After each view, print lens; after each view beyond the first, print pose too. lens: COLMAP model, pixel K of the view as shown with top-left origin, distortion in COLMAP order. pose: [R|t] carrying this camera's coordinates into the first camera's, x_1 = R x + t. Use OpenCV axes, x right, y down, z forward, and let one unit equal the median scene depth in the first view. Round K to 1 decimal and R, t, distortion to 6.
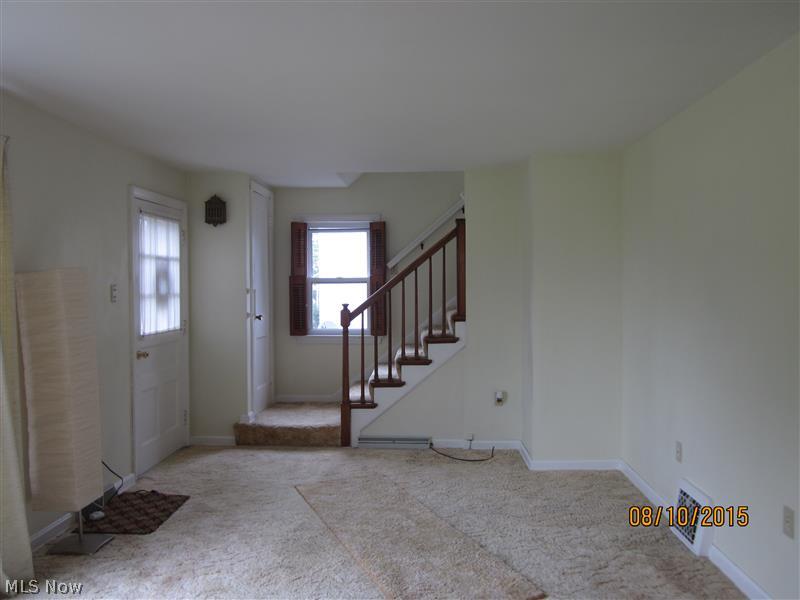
lens RADIAL K [[663.2, 0, 399.6], [0, 663.2, 300.4], [0, 0, 1]] dist [-0.062925, 0.035233]
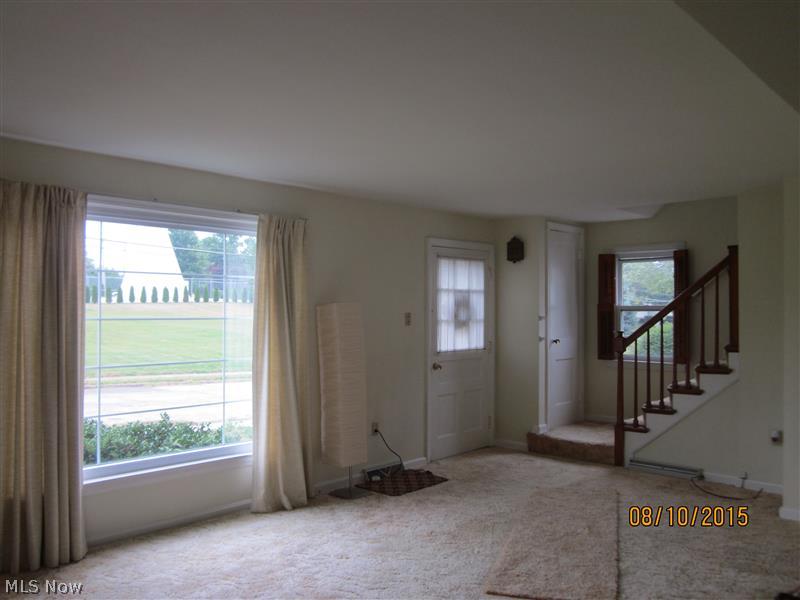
lens RADIAL K [[663.2, 0, 398.6], [0, 663.2, 298.1], [0, 0, 1]] dist [-0.062925, 0.035233]
pose [[0.758882, -0.007588, -0.651184, 0.353850], [-0.017331, 0.999343, -0.031842, -0.008151], [0.650998, 0.035450, 0.758251, -0.035827]]
